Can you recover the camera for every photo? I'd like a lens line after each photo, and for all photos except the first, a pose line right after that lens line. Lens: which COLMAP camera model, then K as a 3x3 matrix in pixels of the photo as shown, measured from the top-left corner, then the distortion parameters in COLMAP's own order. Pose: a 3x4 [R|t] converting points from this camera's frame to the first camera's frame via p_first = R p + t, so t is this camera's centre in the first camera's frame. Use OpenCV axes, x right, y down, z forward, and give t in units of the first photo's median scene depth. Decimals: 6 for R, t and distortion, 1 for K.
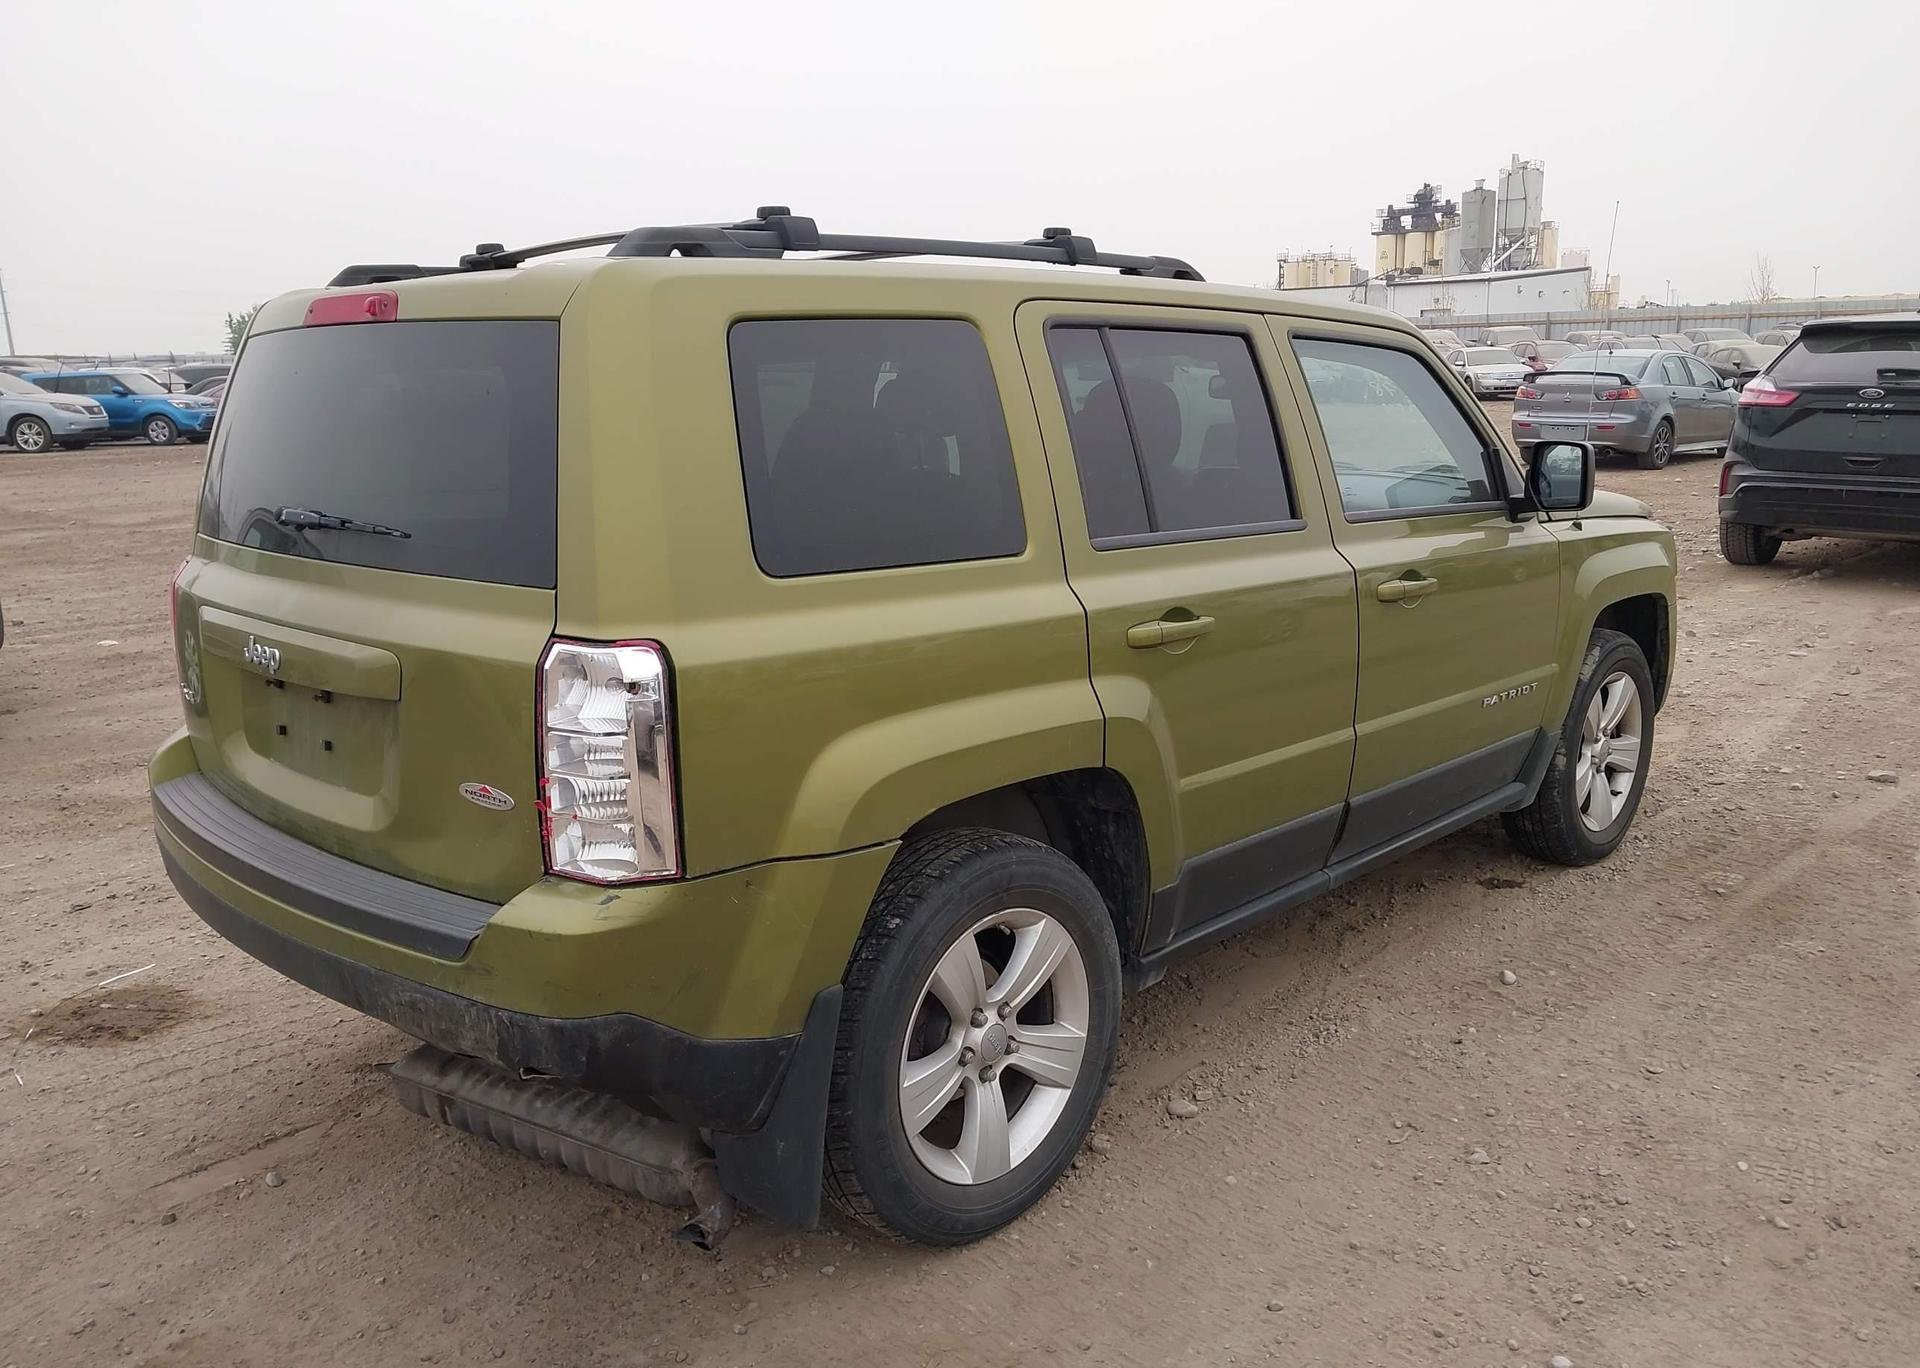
lens RADIAL K [[1532.6, 0, 965.4], [0, 1532.6, 700.7], [0, 0, 1]] dist [0.025878, -0.036488]
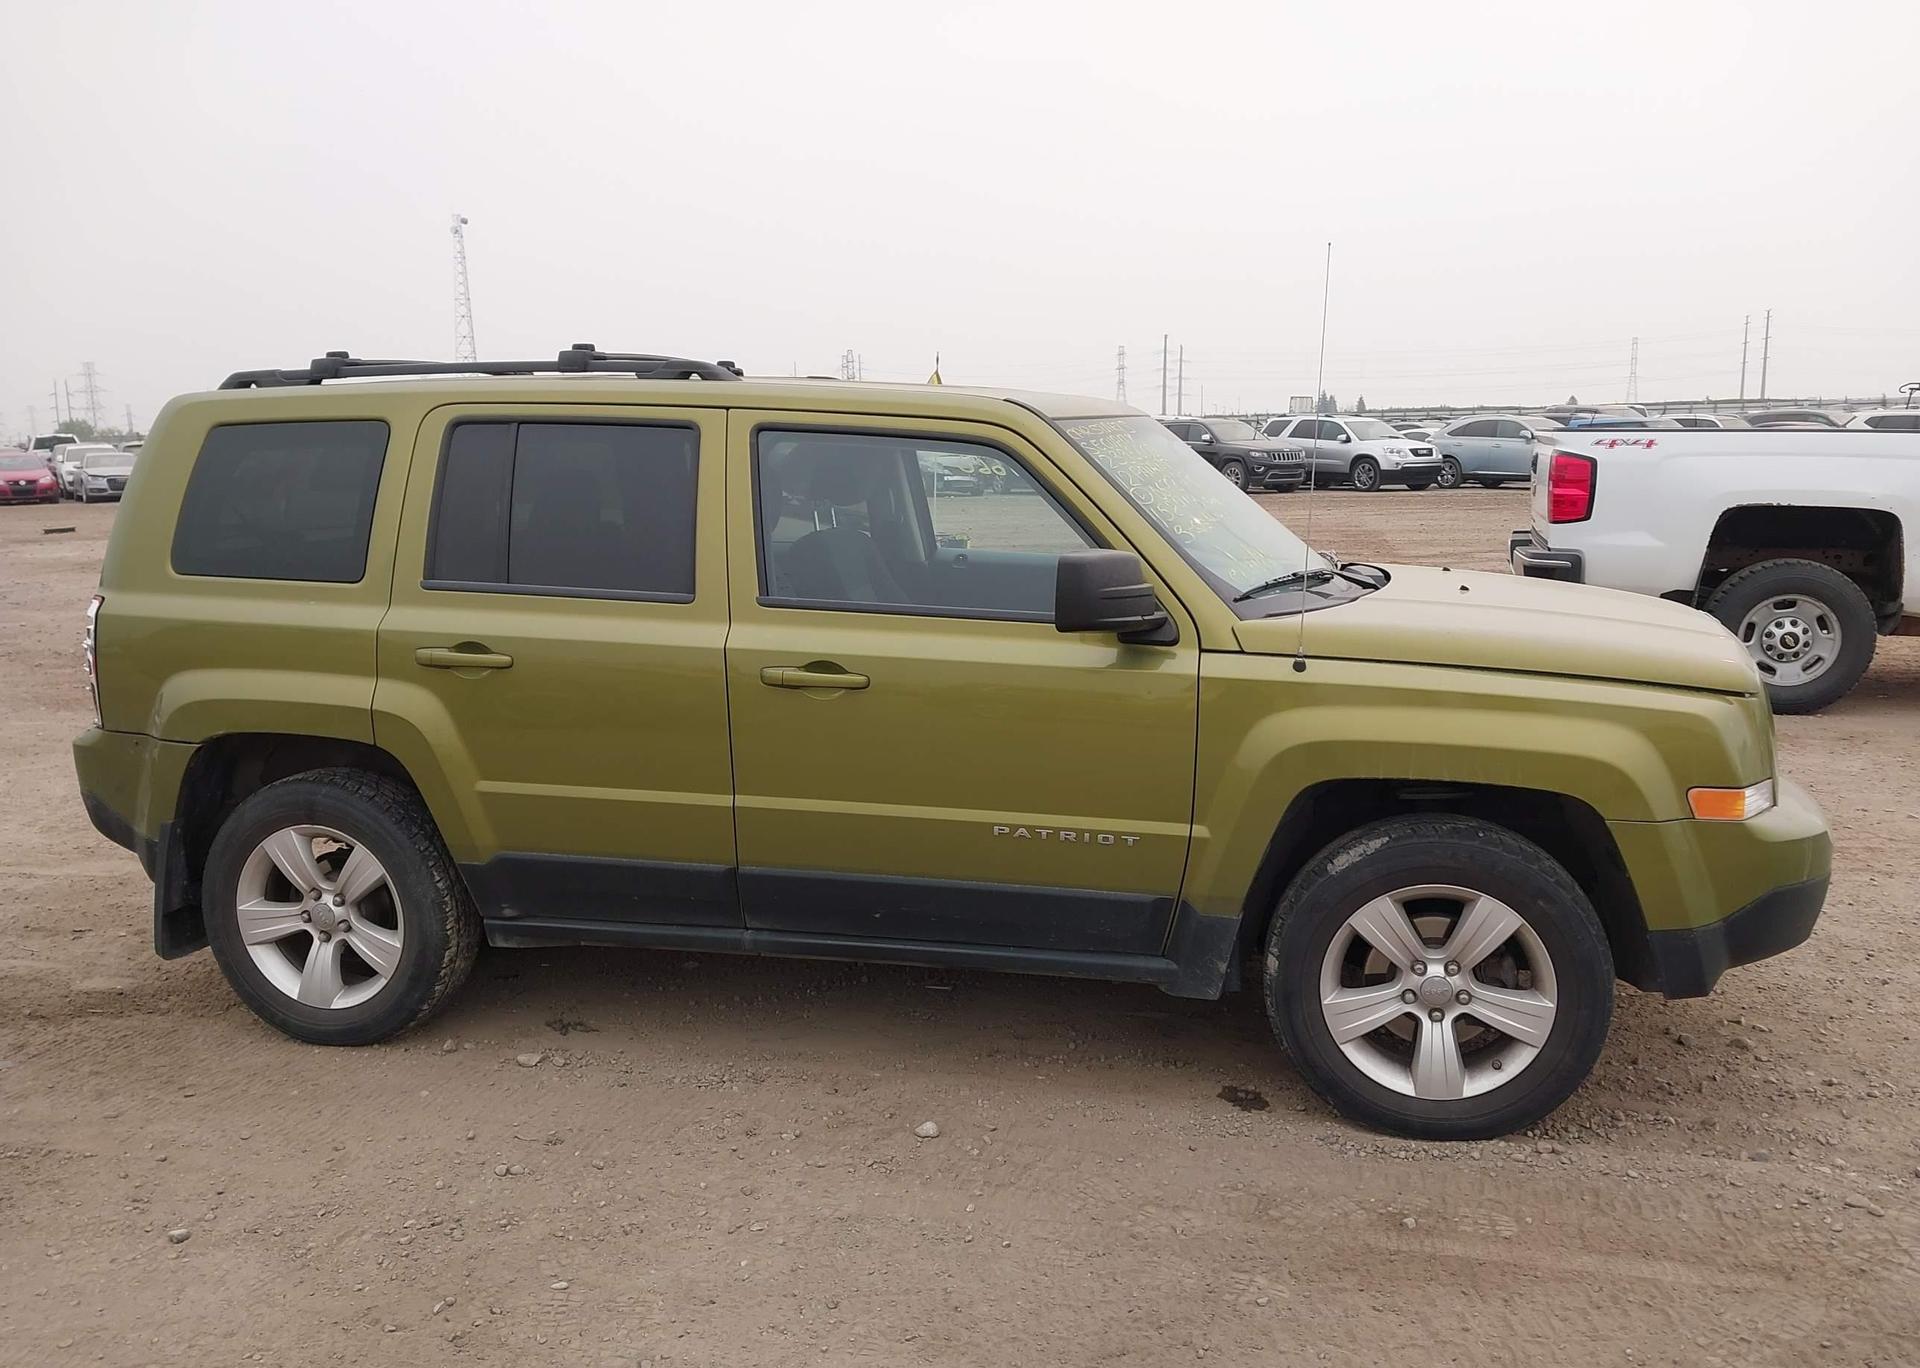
lens RADIAL K [[1532.6, 0, 967.7], [0, 1532.6, 689.6], [0, 0, 1]] dist [0.025878, -0.036488]
pose [[0.506529, 0.154201, -0.848322, 1.401059], [-0.181586, 0.980890, 0.069874, -0.181872], [0.842885, 0.118650, 0.524849, 0.662761]]
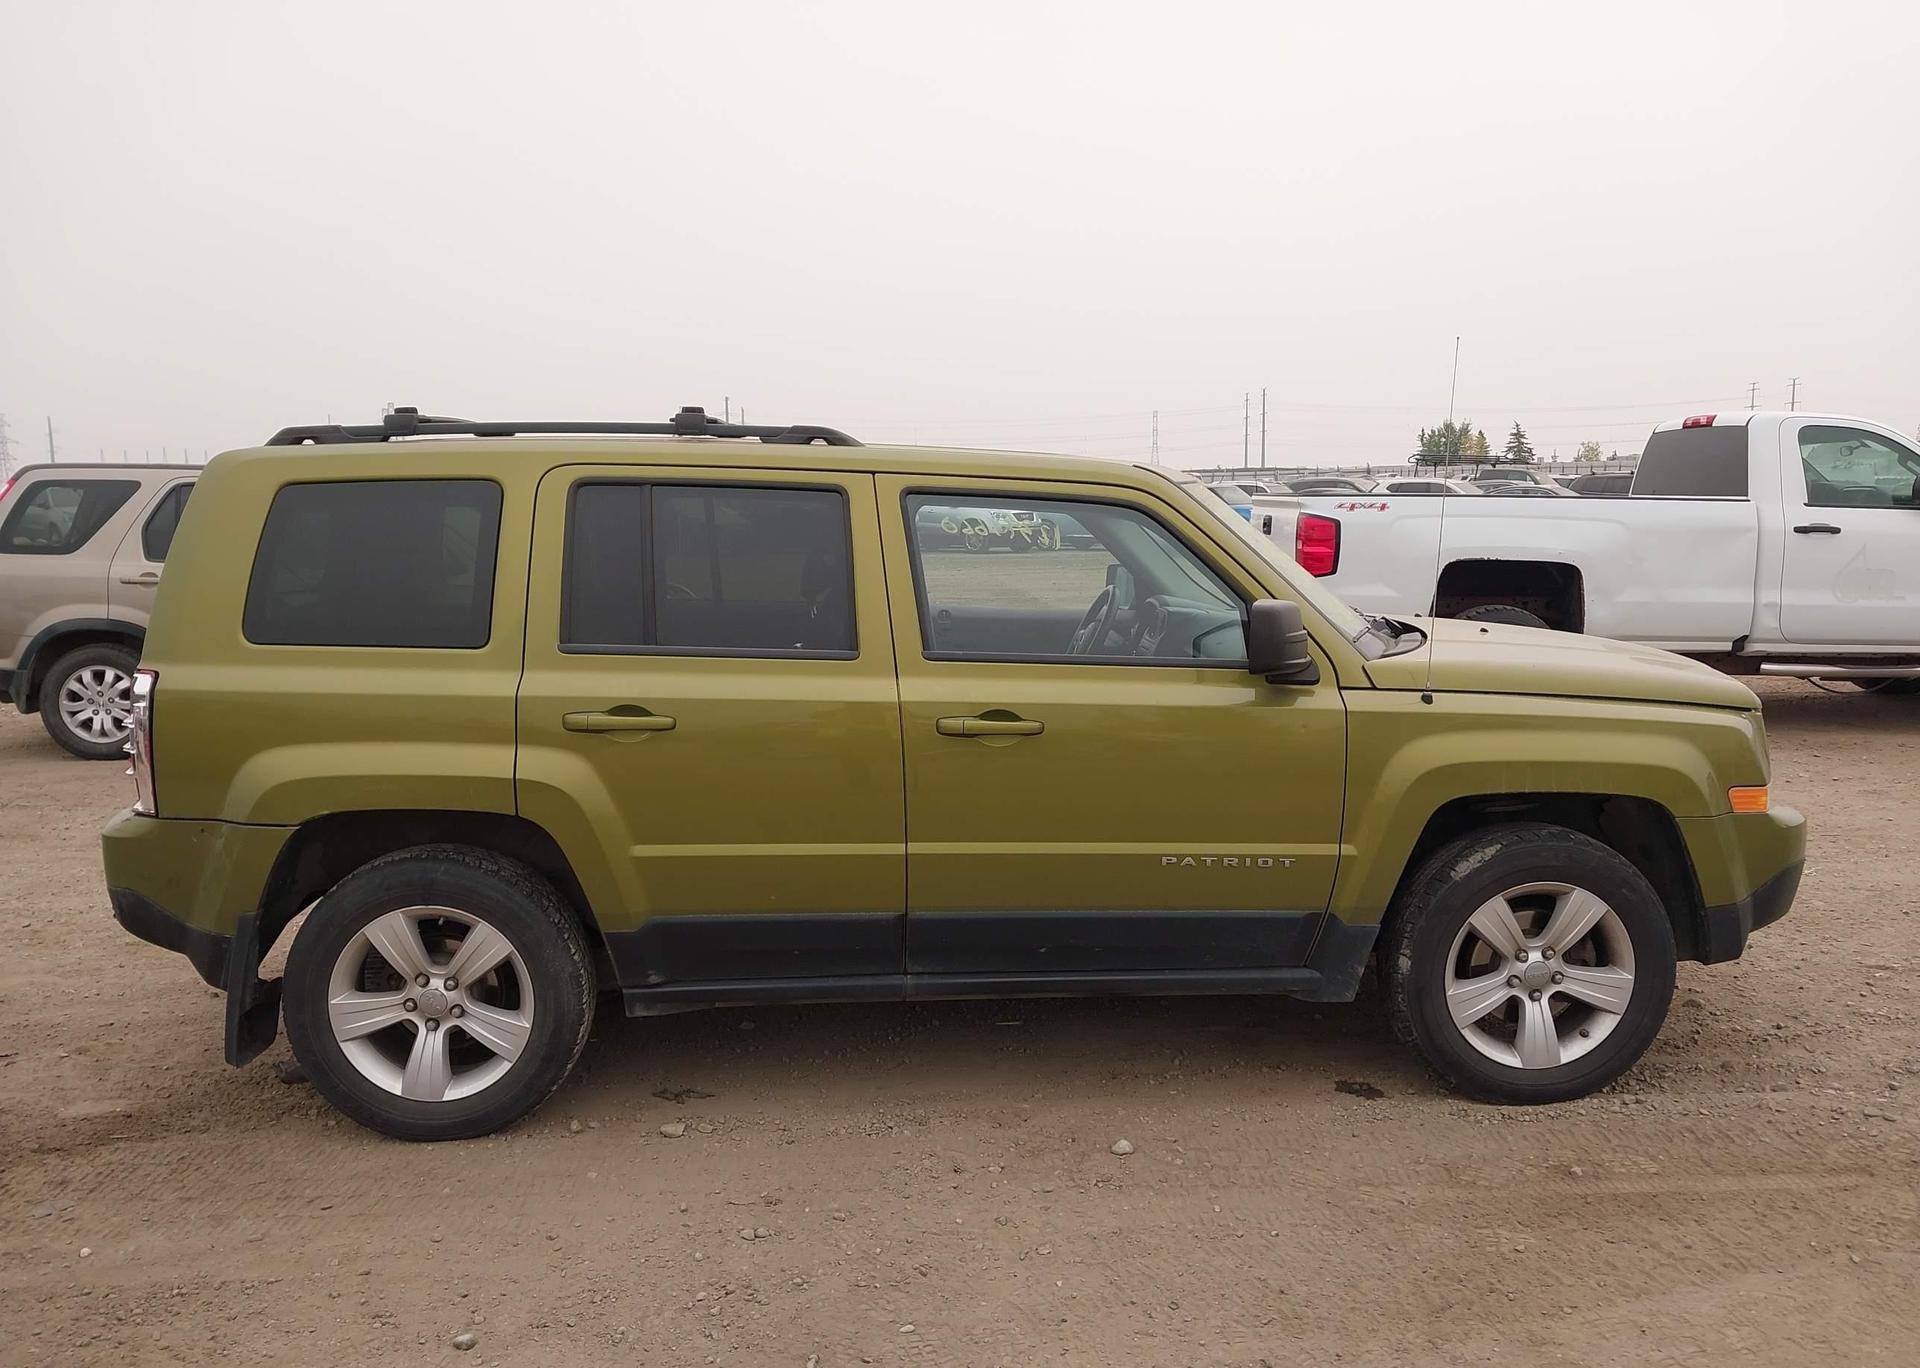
lens RADIAL K [[1532.6, 0, 960.1], [0, 1532.6, 682.9], [0, 0, 1]] dist [0.025878, -0.036488]
pose [[0.730635, 0.098446, -0.675633, 1.155450], [-0.152341, 0.988110, -0.020766, -0.092335], [0.665556, 0.118099, 0.736945, 0.244351]]
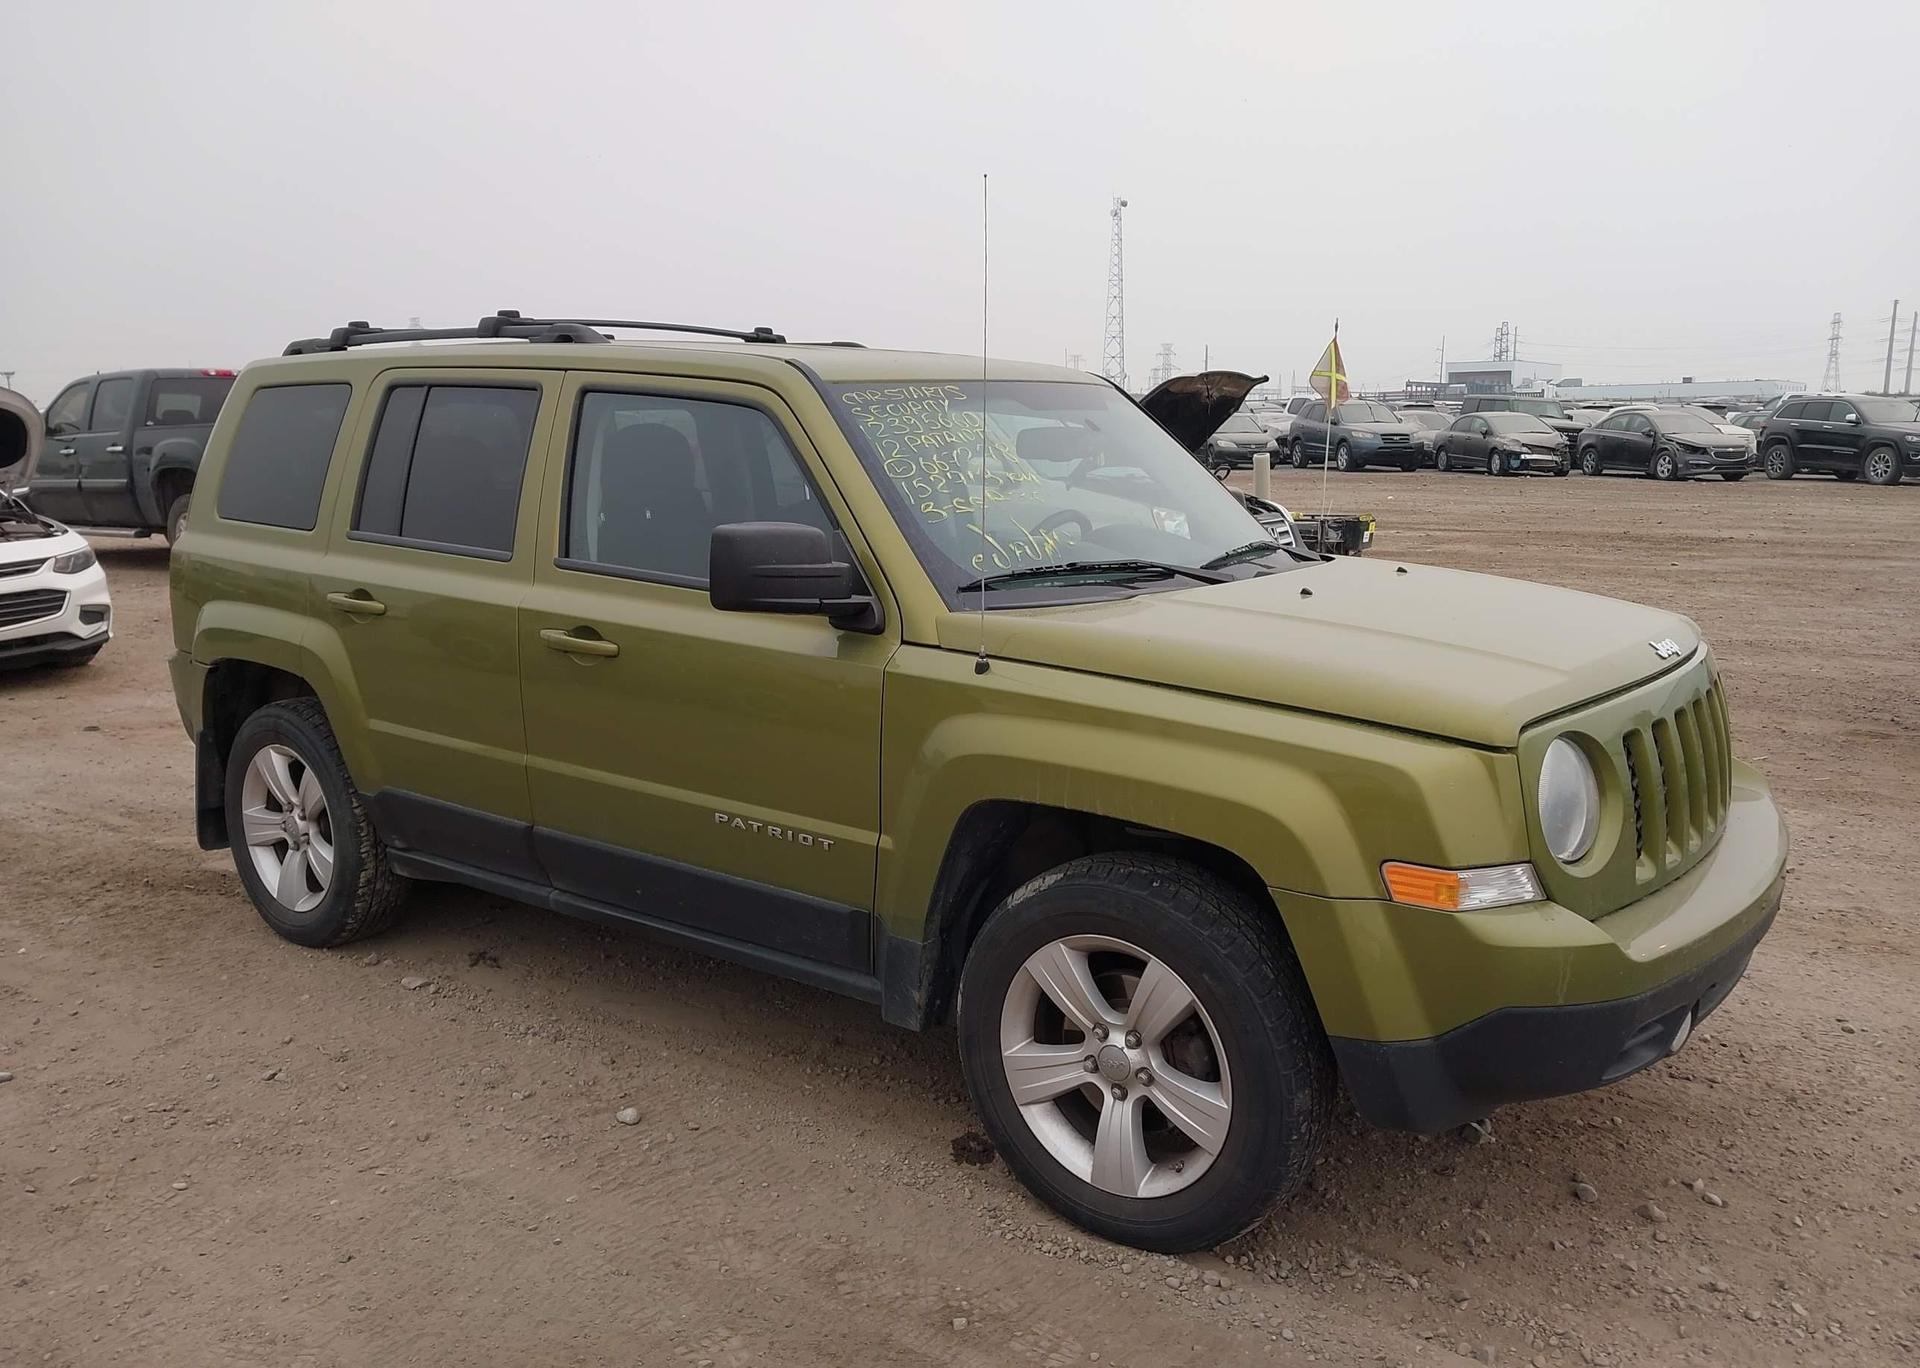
lens RADIAL K [[1532.6, 0, 951.0], [0, 1532.6, 684.5], [0, 0, 1]] dist [0.025878, -0.036488]
pose [[0.117183, 0.190021, -0.974762, 1.519457], [-0.212283, 0.963631, 0.162331, -0.306595], [0.970157, 0.187903, 0.153260, 1.281536]]
